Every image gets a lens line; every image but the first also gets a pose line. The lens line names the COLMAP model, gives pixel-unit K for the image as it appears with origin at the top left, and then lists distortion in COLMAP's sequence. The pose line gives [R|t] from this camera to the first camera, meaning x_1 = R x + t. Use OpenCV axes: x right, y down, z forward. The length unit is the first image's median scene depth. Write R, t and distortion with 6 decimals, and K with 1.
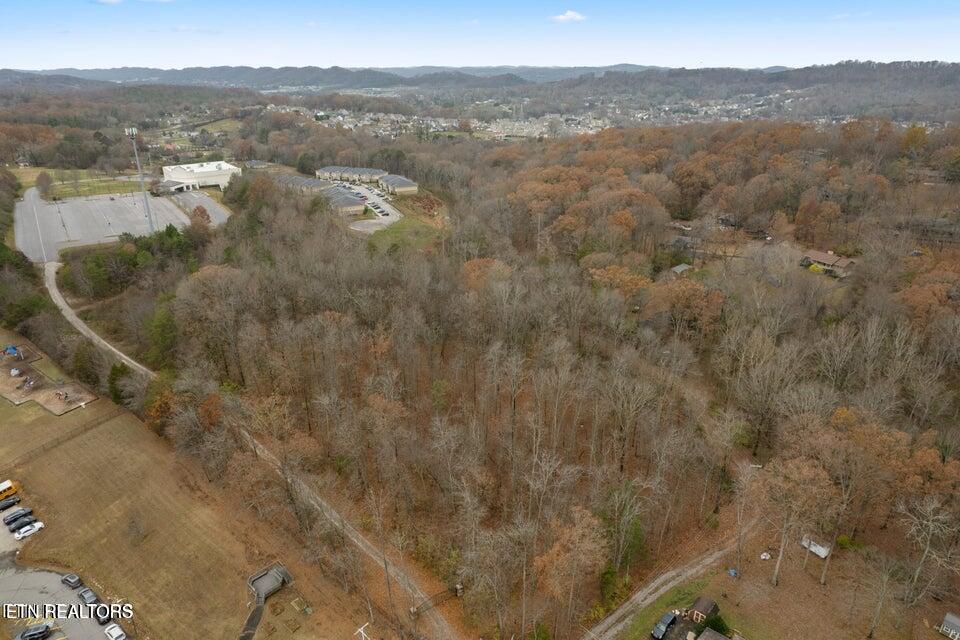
lens RADIAL K [[619.4, 0, 480.0], [0, 619.4, 320.0], [0, 0, 1]] dist [-0.083355, 0.080931]
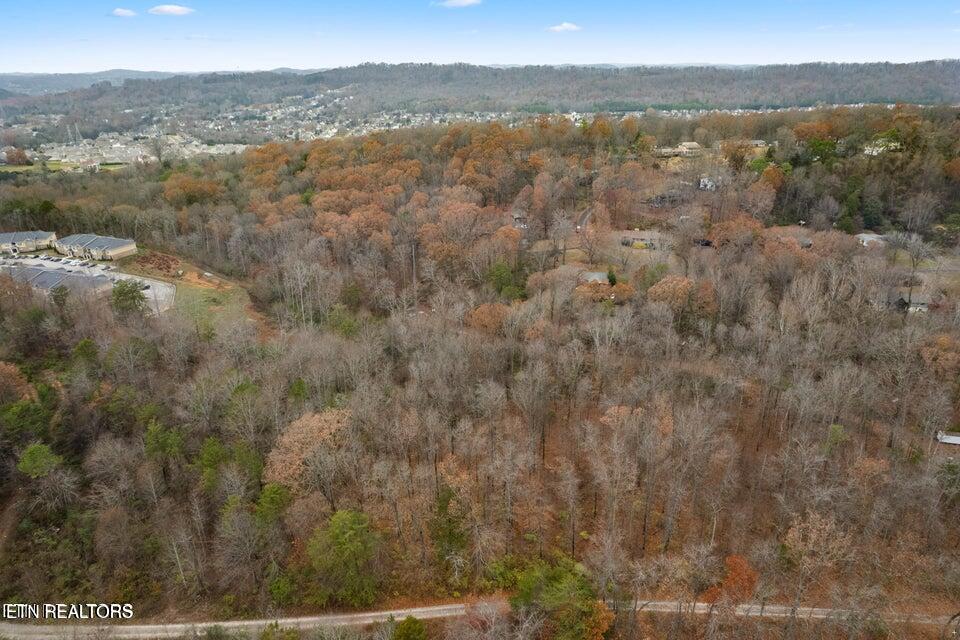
lens RADIAL K [[619.4, 0, 480.0], [0, 619.4, 320.0], [0, 0, 1]] dist [-0.083355, 0.080931]
pose [[0.744115, -0.262508, 0.614315, -0.134594], [0.264782, 0.960141, 0.089556, -0.039519], [-0.613338, 0.096020, 0.783962, 0.076051]]
